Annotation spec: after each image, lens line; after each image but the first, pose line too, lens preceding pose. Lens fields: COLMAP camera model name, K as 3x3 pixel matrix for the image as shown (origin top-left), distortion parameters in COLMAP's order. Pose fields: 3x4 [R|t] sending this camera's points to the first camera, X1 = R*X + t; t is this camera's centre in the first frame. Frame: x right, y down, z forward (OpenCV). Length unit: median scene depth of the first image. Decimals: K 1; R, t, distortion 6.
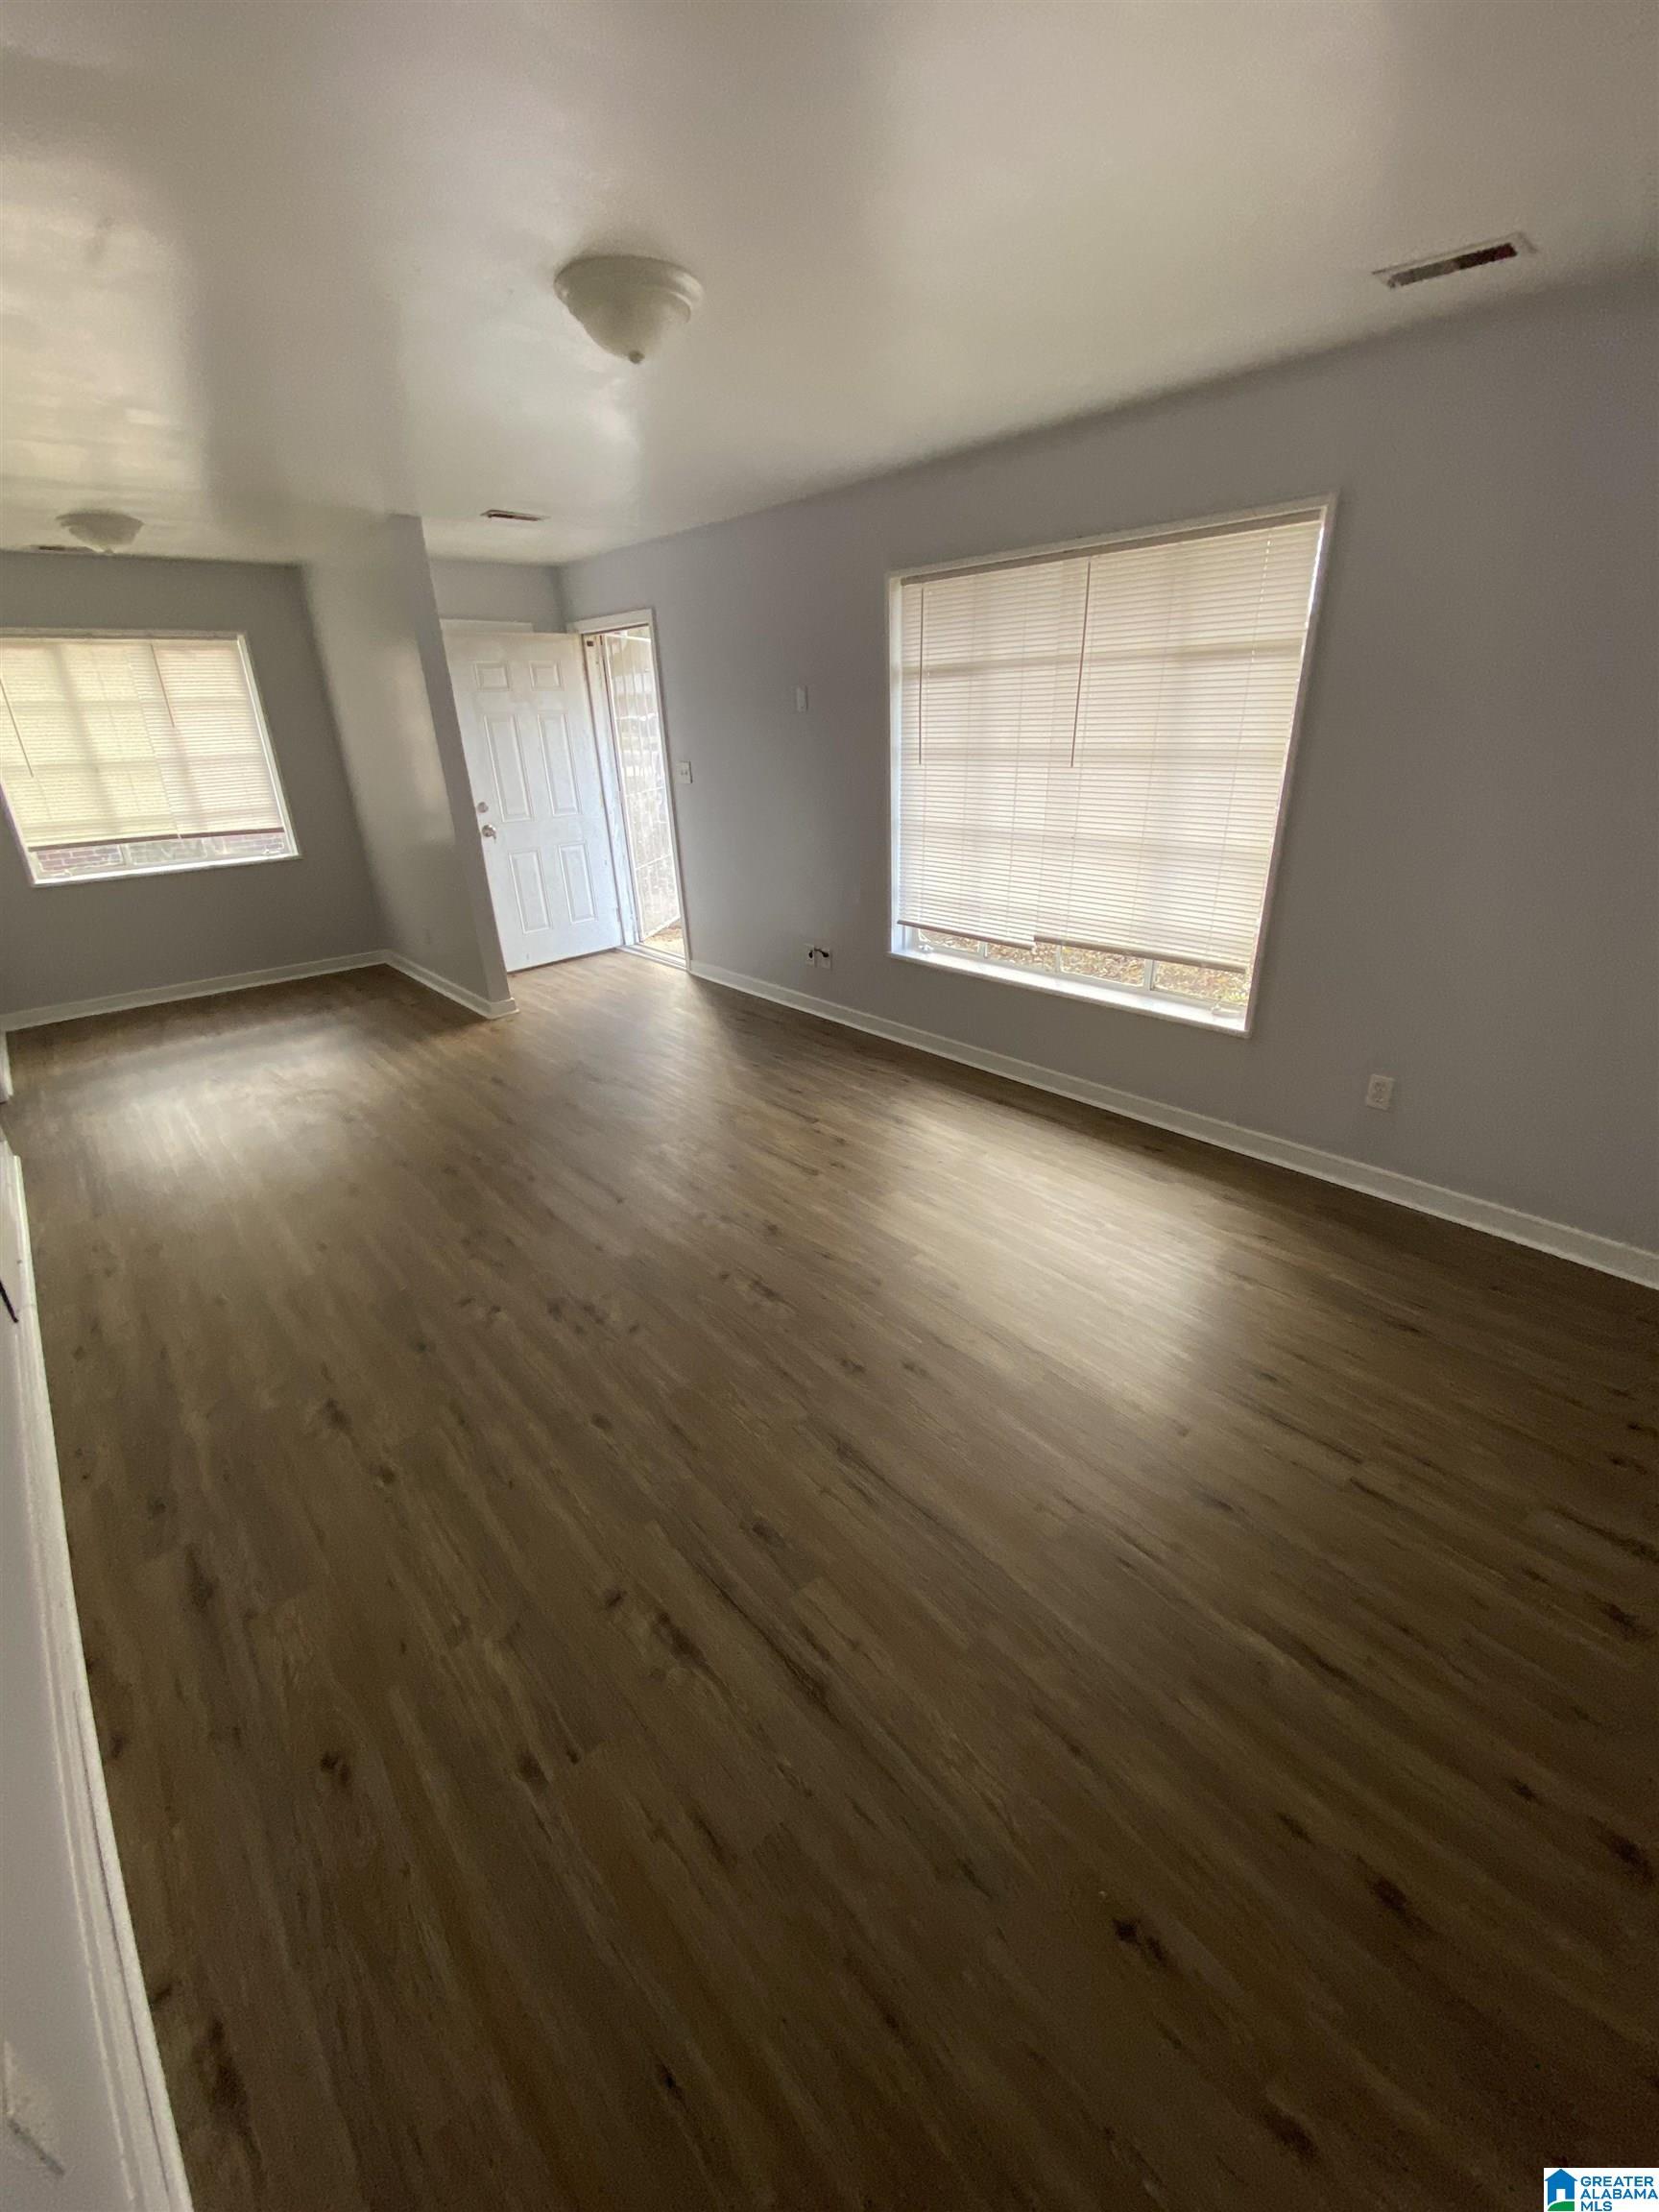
lens RADIAL K [[897.2, 0, 839.2], [0, 897.2, 1107.9], [0, 0, 1]] dist [0.015453, -0.018560]
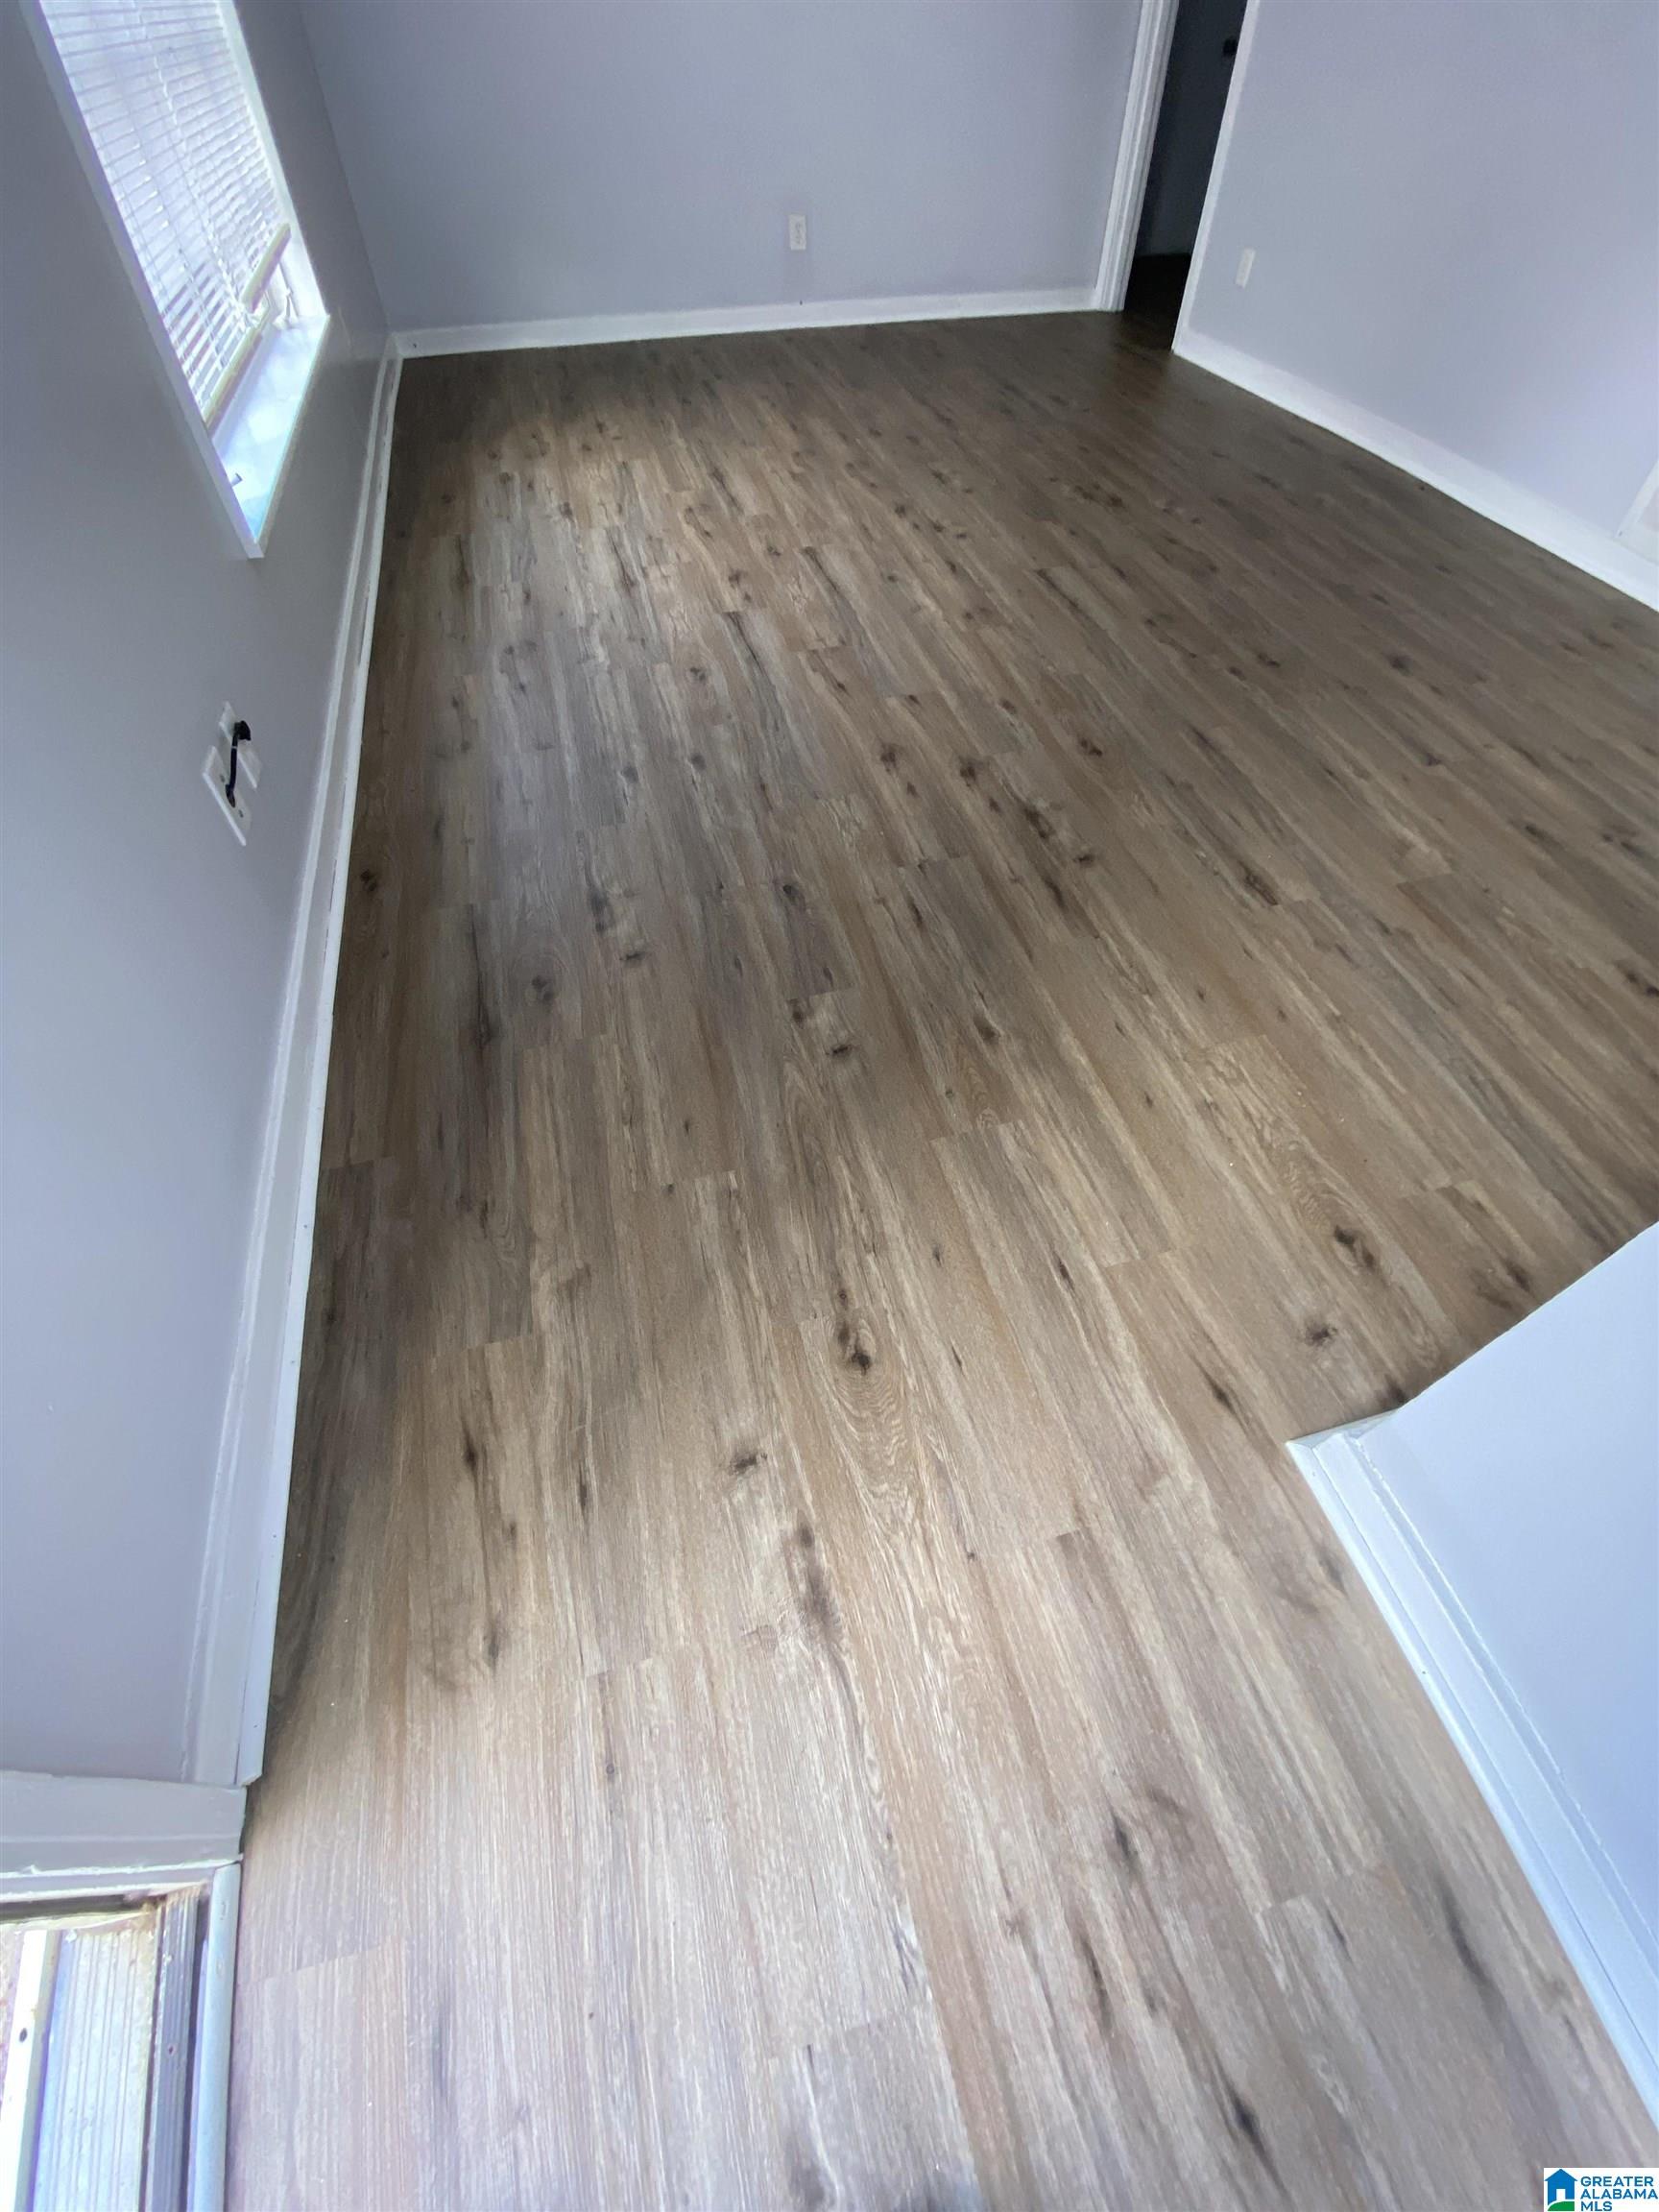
lens RADIAL K [[897.2, 0, 809.0], [0, 897.2, 1088.3], [0, 0, 1]] dist [0.015453, -0.018560]
pose [[-0.884691, -0.353415, 0.304005, -0.495955], [0.198360, 0.304761, 0.931544, -0.598836], [-0.421870, 0.884431, -0.199516, 1.744898]]
